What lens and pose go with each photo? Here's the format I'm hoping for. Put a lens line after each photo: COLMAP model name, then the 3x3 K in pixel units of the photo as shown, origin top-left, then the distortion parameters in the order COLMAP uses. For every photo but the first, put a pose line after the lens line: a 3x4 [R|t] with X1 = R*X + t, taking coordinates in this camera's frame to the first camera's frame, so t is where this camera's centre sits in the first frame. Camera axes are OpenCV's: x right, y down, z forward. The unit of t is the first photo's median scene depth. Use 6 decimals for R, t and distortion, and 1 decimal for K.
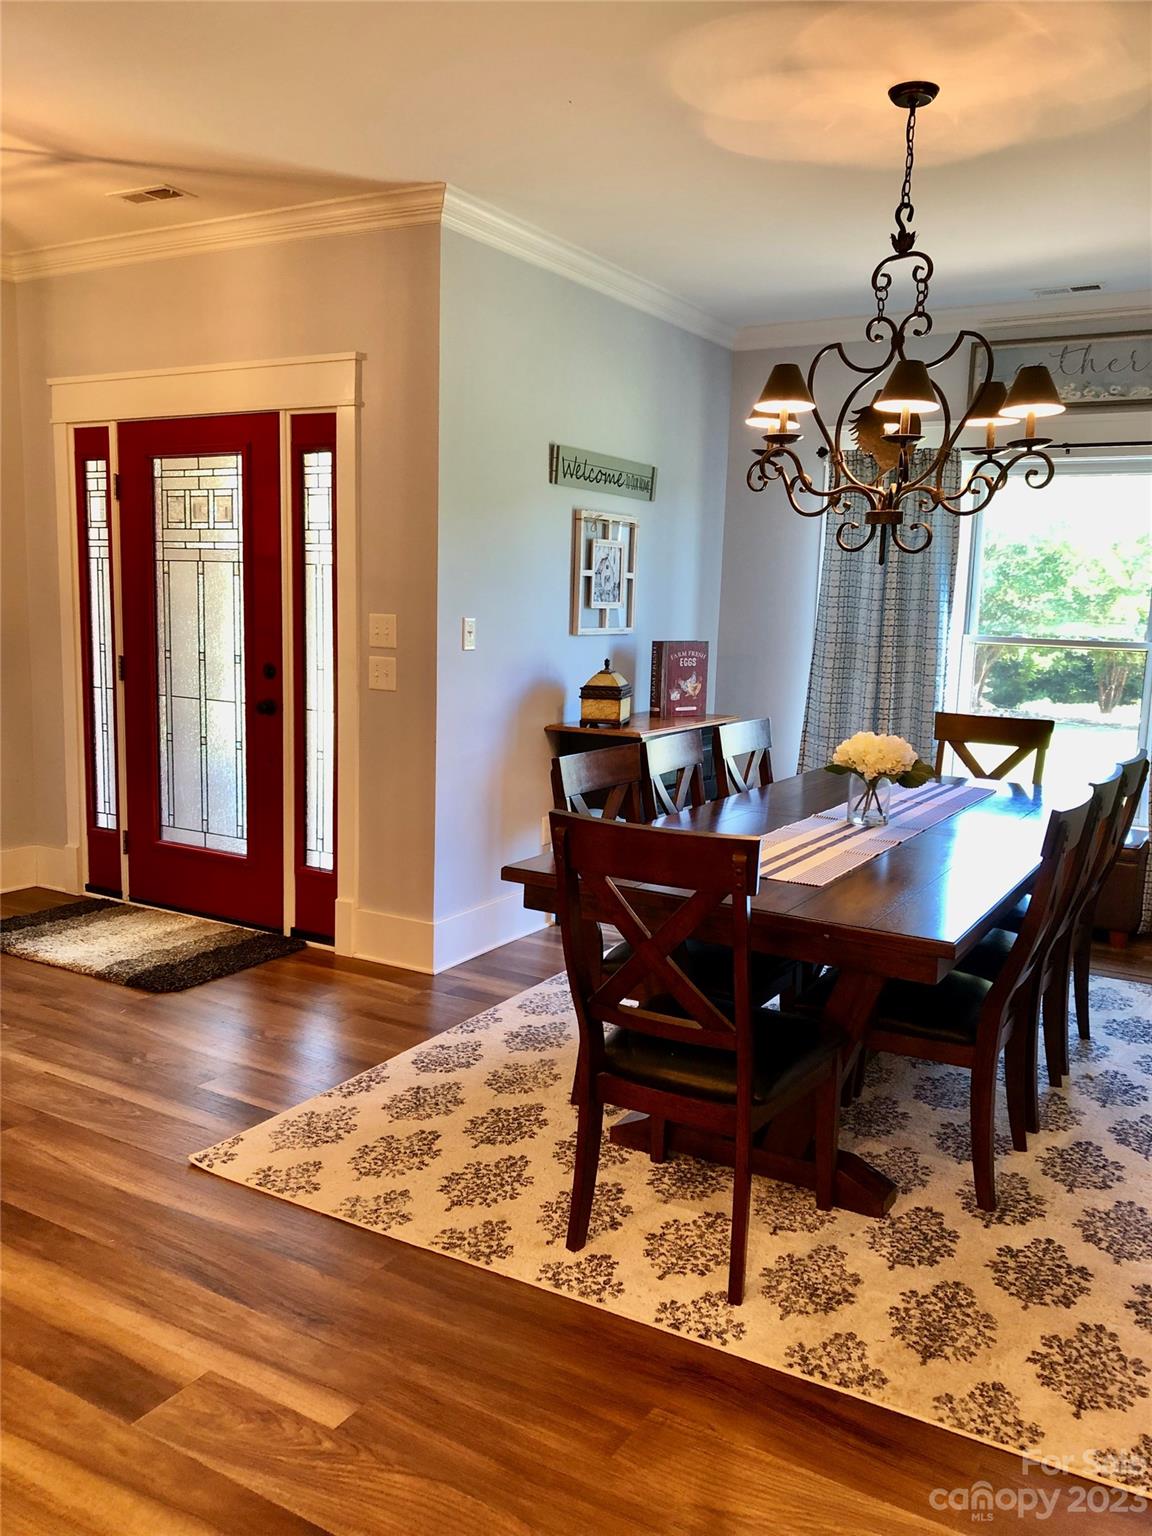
lens RADIAL K [[1237.5, 0, 576.0], [0, 1237.5, 768.0], [0, 0, 1]] dist [0.033639, -0.002612]
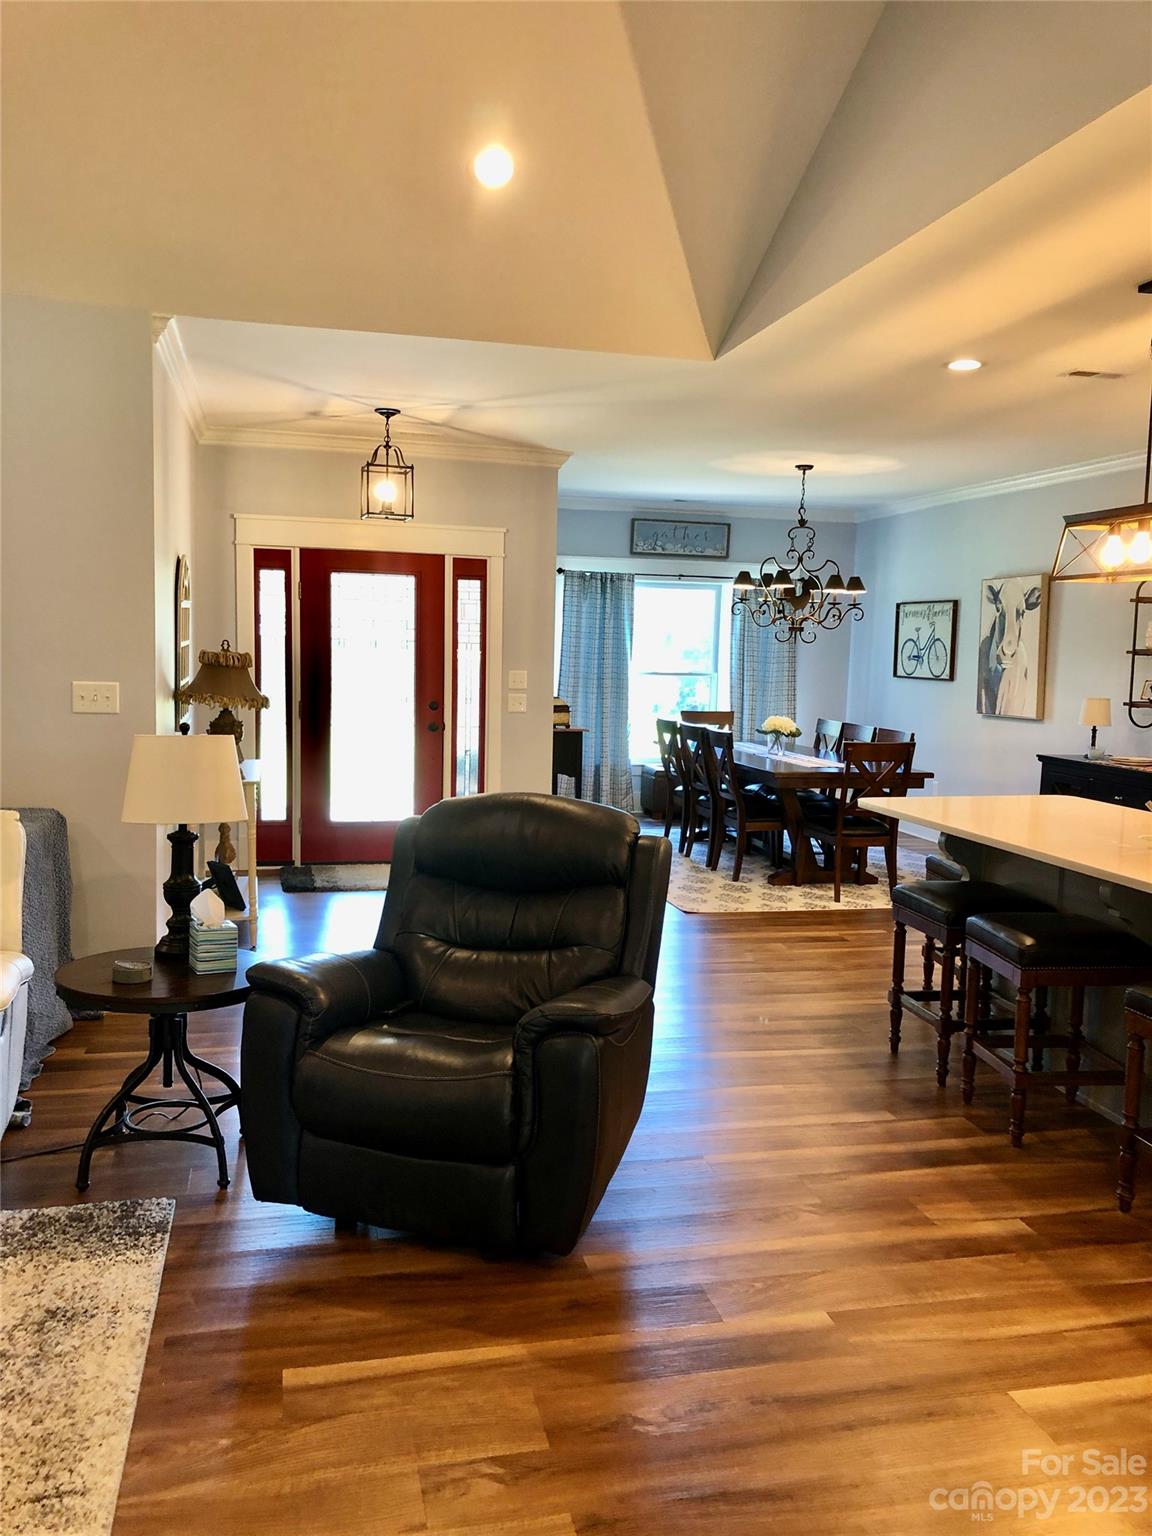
lens RADIAL K [[1245.6, 0, 576.0], [0, 1245.6, 768.0], [0, 0, 1]] dist [0.250504, -0.000562]
pose [[0.712149, -0.084088, 0.696974, -1.318670], [0.097369, 0.995036, 0.020559, -0.008515], [-0.695243, 0.053222, 0.716801, -0.360639]]
